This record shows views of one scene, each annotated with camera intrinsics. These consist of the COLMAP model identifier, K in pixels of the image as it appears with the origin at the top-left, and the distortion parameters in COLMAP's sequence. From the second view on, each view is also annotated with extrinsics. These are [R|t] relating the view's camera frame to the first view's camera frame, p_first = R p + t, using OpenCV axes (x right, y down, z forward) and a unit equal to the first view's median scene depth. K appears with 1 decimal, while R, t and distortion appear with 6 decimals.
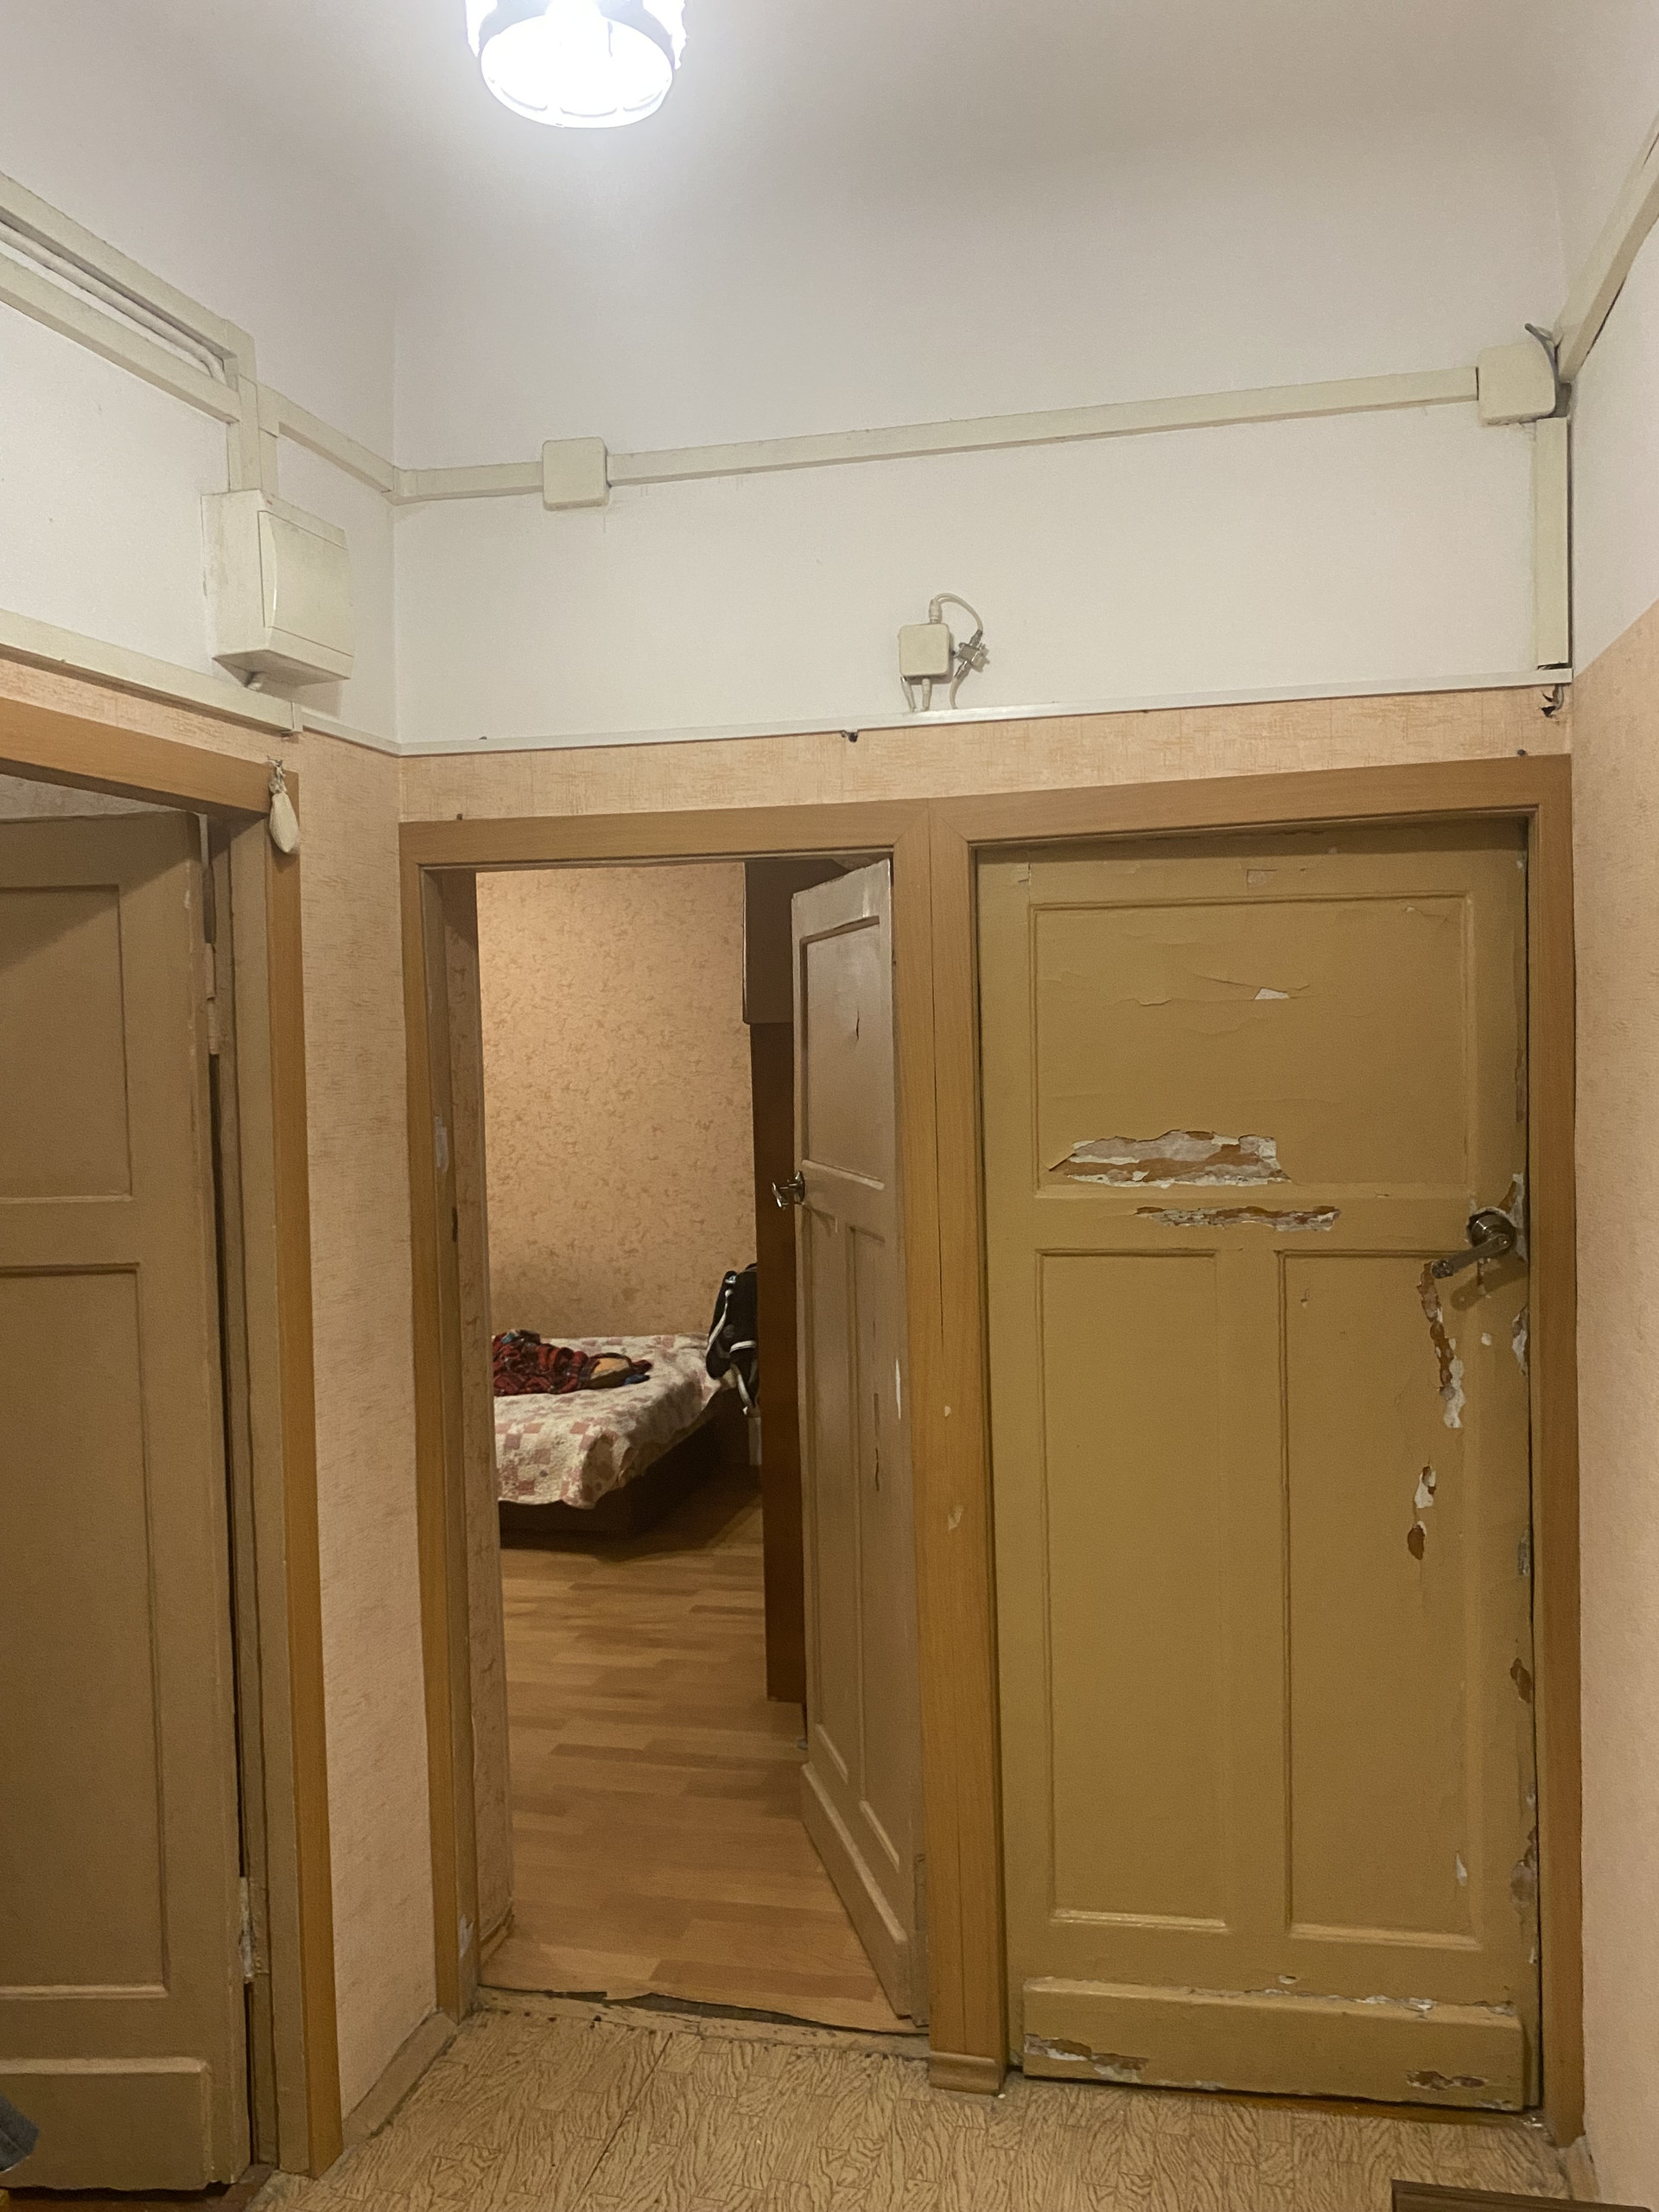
lens RADIAL K [[1704.9, 0, 829.9], [0, 1704.9, 1106.7], [0, 0, 1]] dist [0.064549, -0.002478]
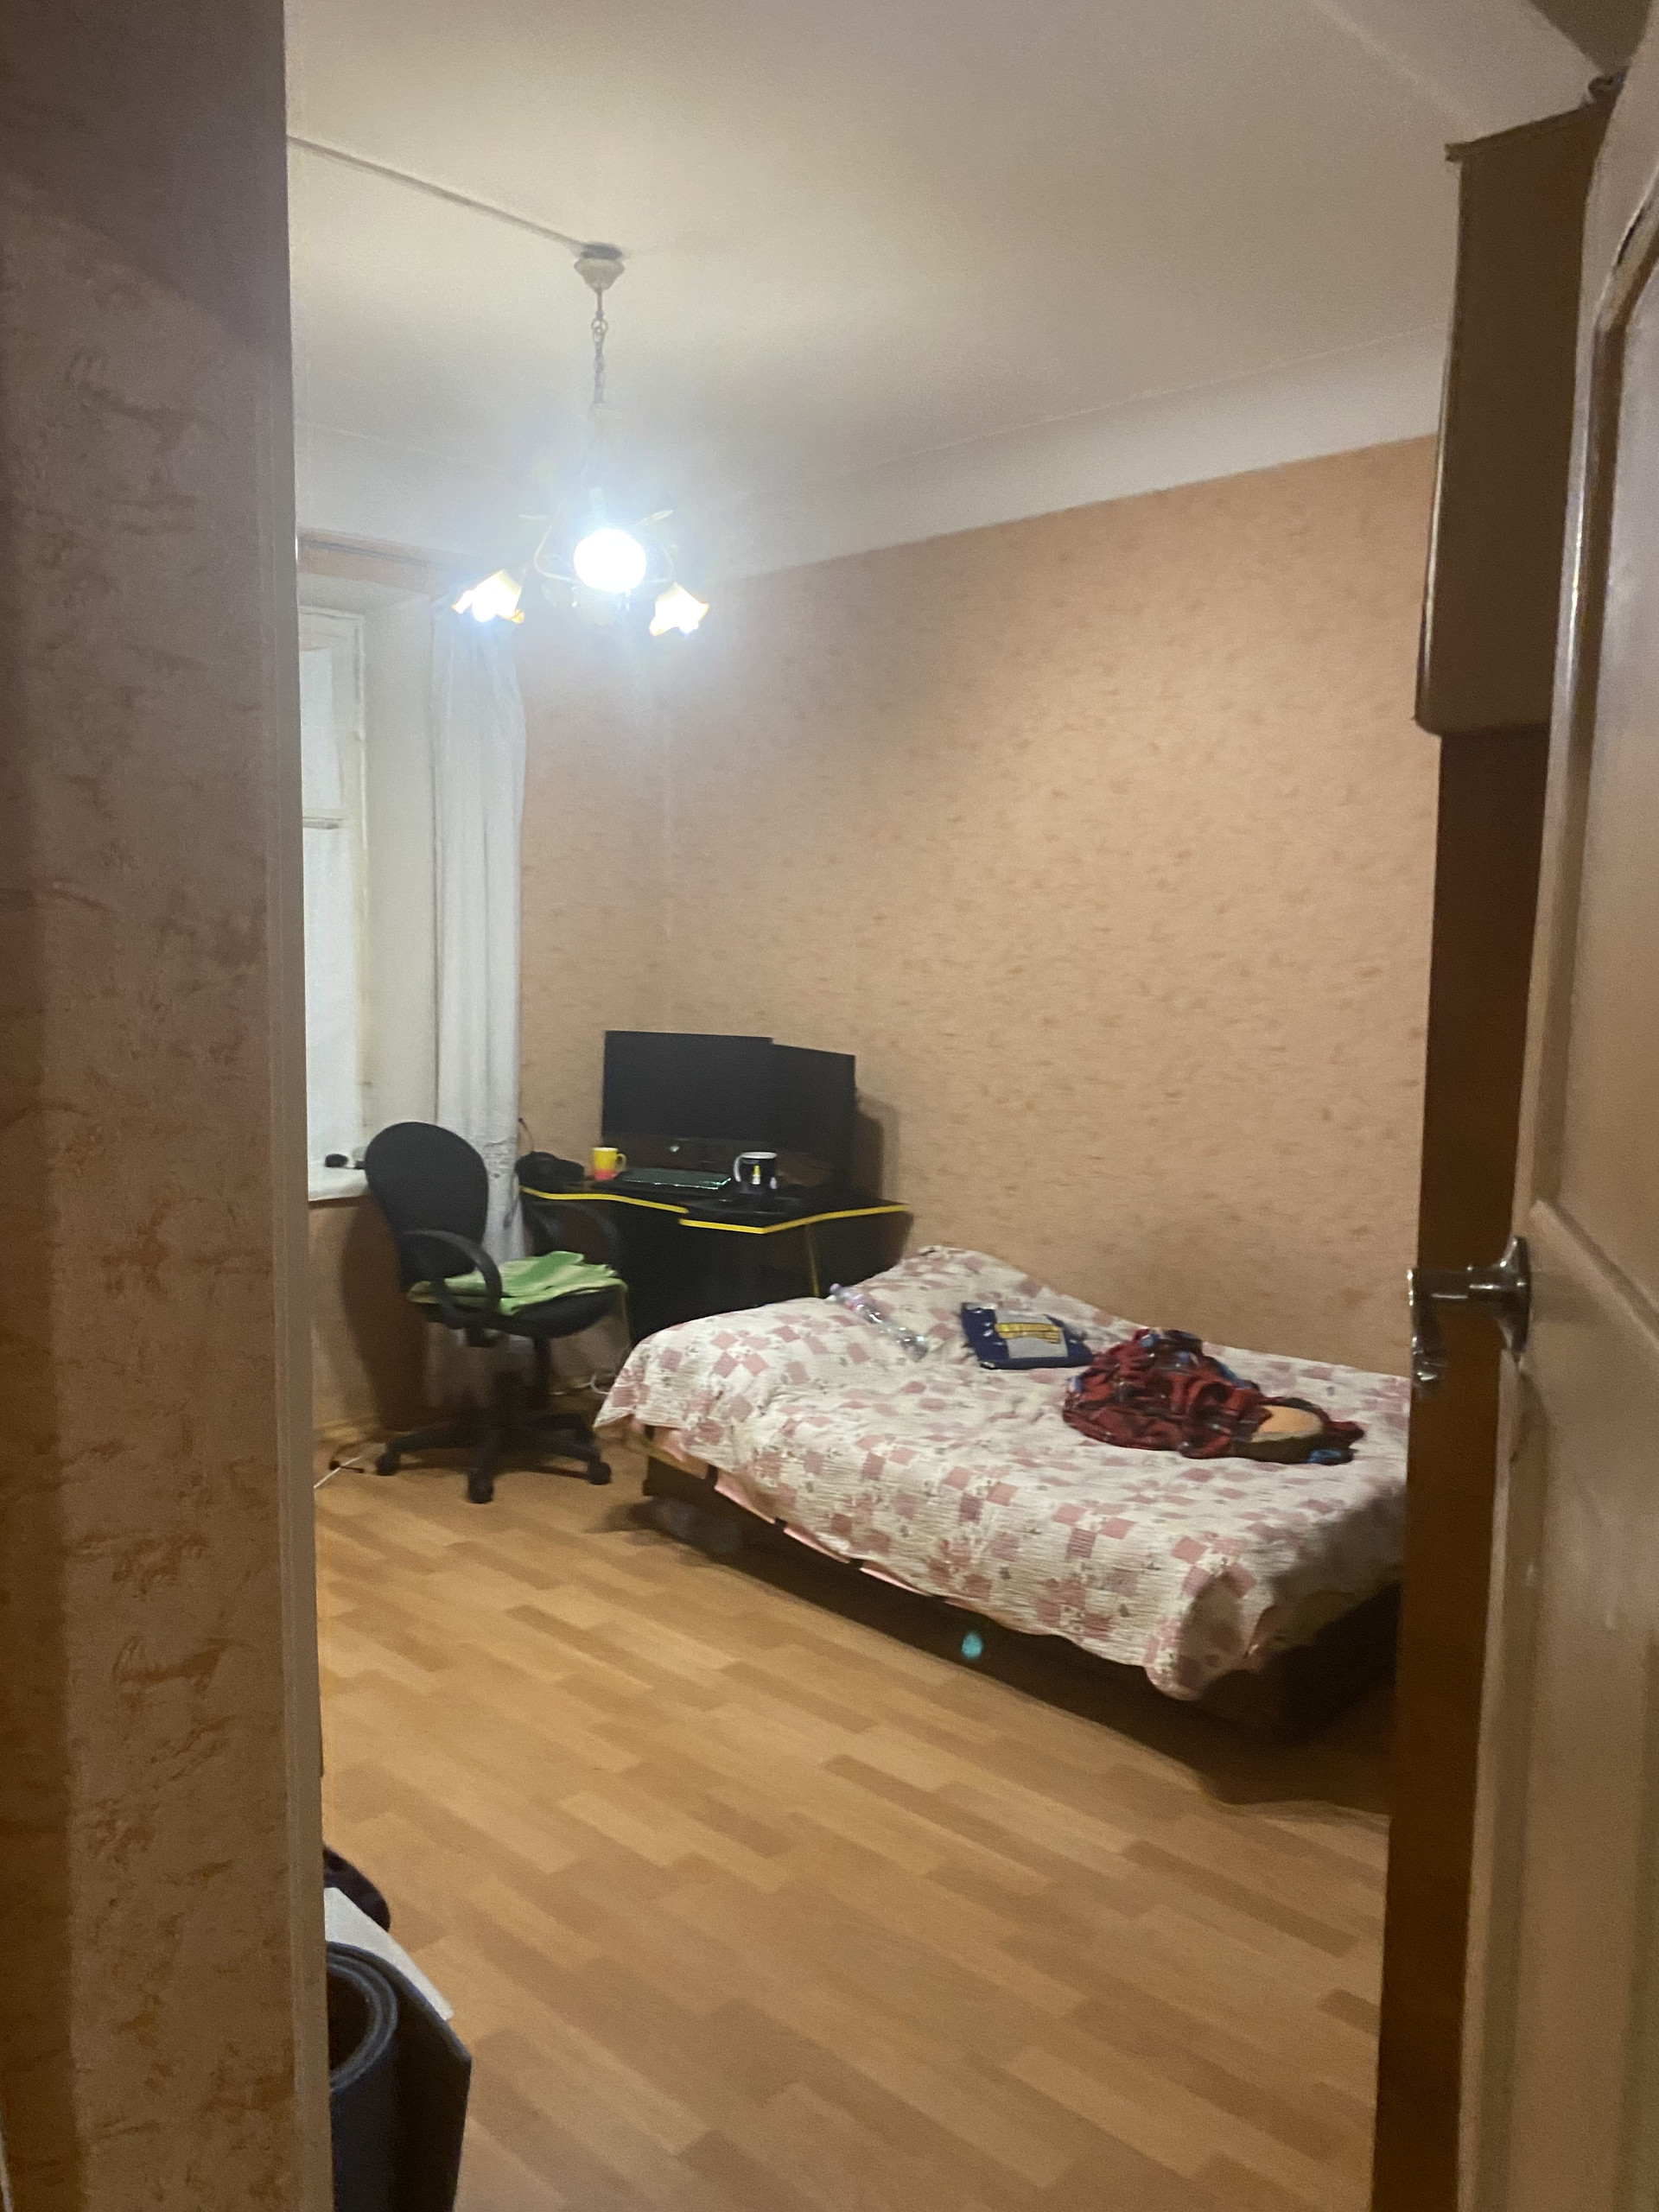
lens RADIAL K [[1704.9, 0, 824.9], [0, 1704.9, 1094.3], [0, 0, 1]] dist [0.064549, -0.002478]
pose [[0.872919, 0.087643, -0.479928, 0.009066], [-0.058757, 0.995457, 0.074916, 0.000968], [0.484314, -0.037197, 0.874103, 0.426990]]
